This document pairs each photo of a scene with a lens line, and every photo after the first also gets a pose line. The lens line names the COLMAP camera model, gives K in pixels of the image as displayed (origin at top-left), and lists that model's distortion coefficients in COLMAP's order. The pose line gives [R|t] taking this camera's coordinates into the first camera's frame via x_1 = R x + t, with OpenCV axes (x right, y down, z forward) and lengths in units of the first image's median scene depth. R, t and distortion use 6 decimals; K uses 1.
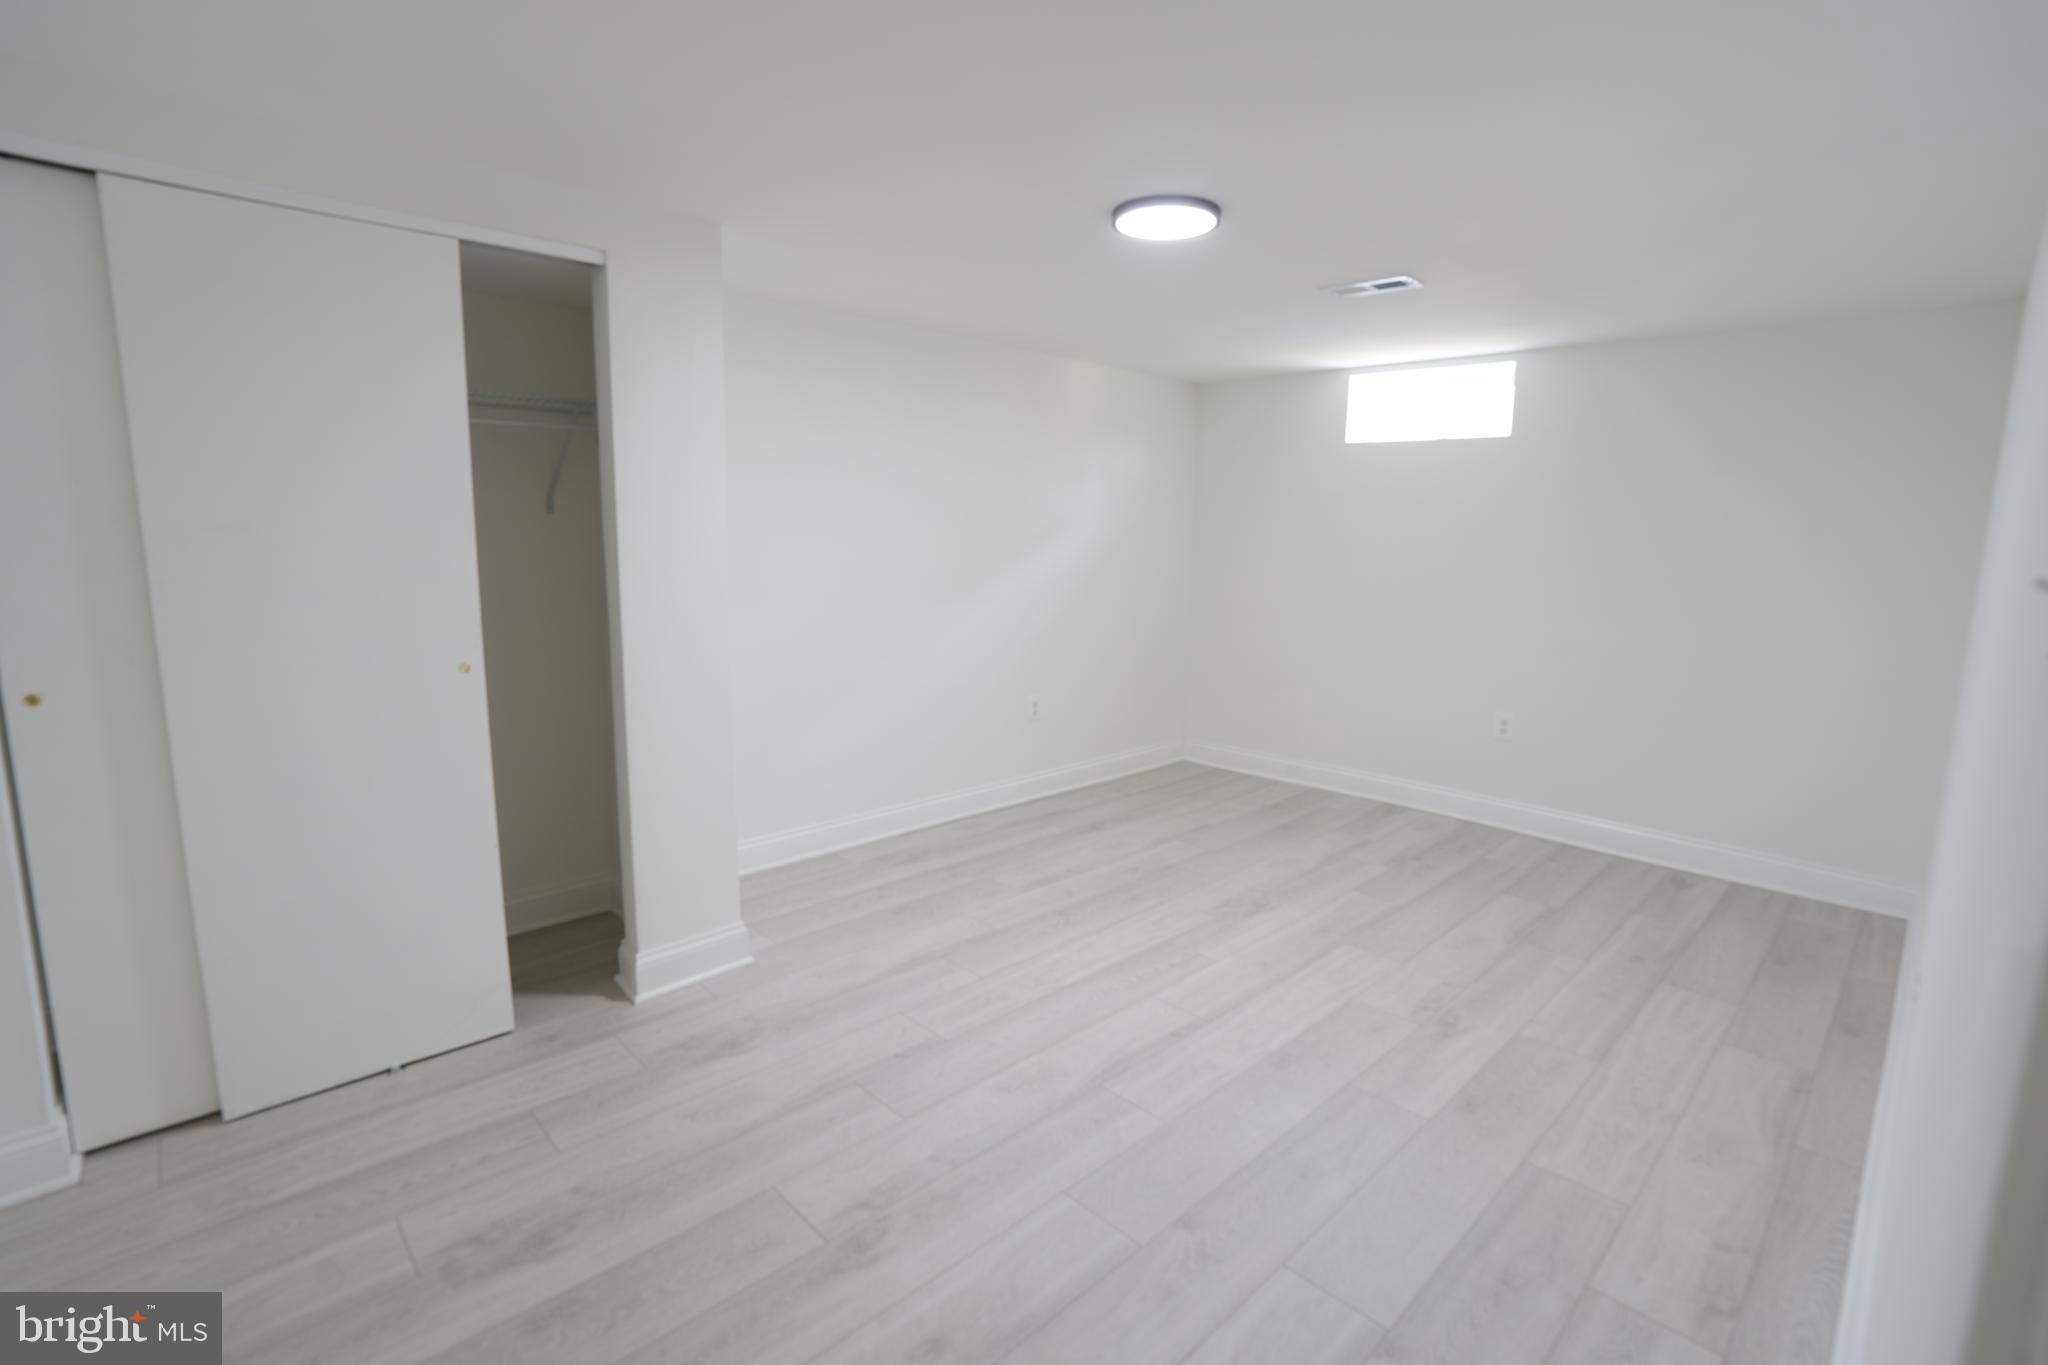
lens RADIAL K [[949.9, 0, 1020.6], [0, 949.9, 676.3], [0, 0, 1]] dist [-0.071071, 0.026939]
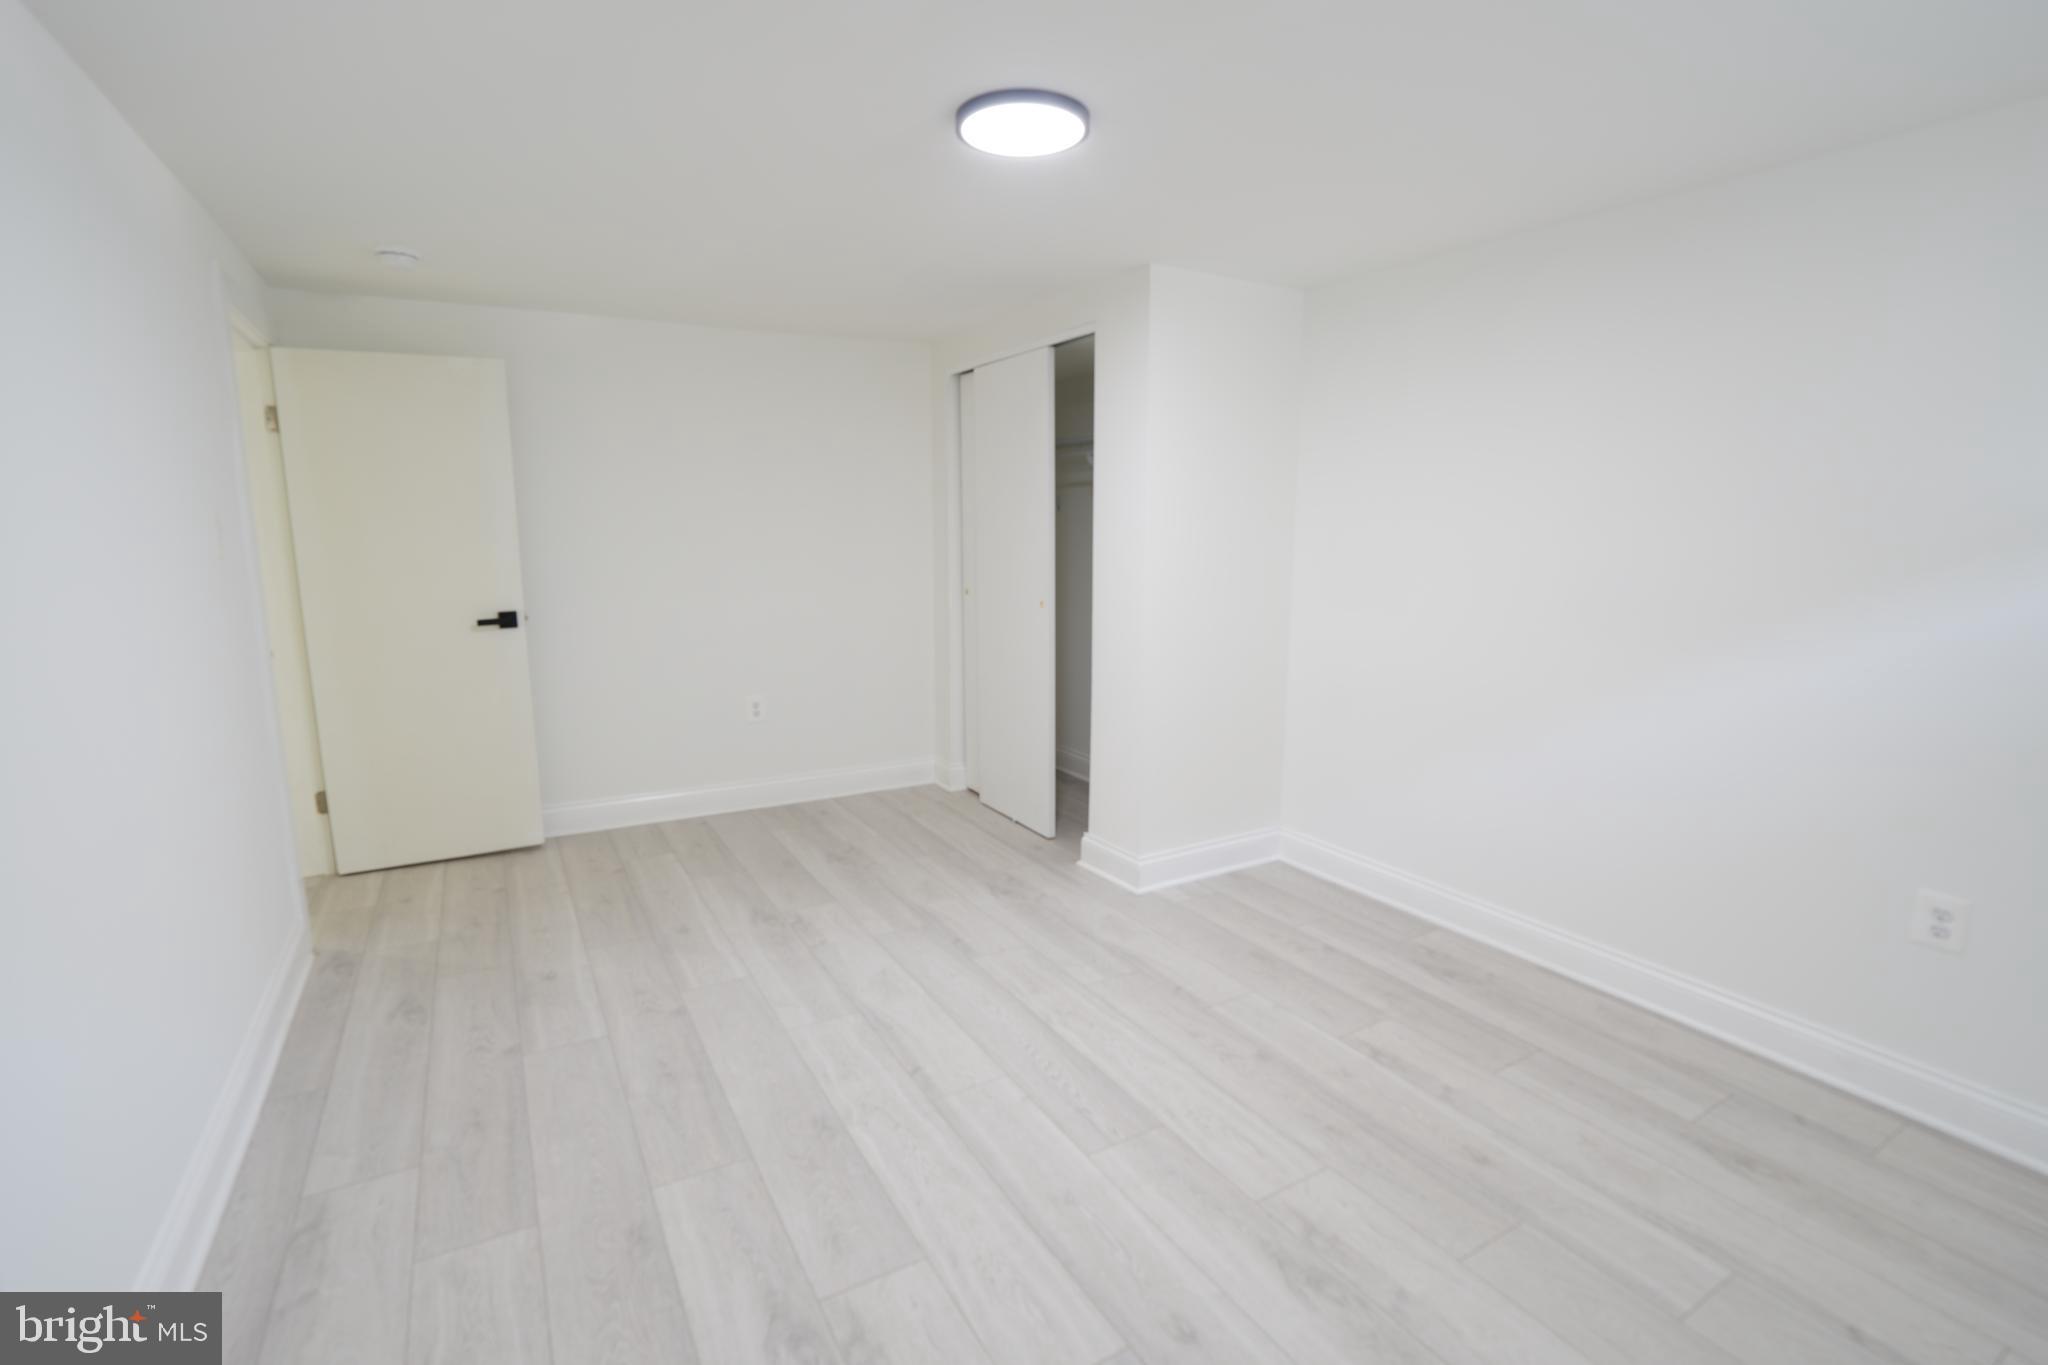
lens RADIAL K [[974.7, 0, 1031.9], [0, 974.7, 708.0], [0, 0, 1]] dist [-0.072336, 0.030947]
pose [[-0.248230, 0.166204, -0.954337, 1.016779], [-0.151877, 0.966310, 0.207794, -0.174296], [0.956721, 0.196523, -0.214624, 1.302338]]
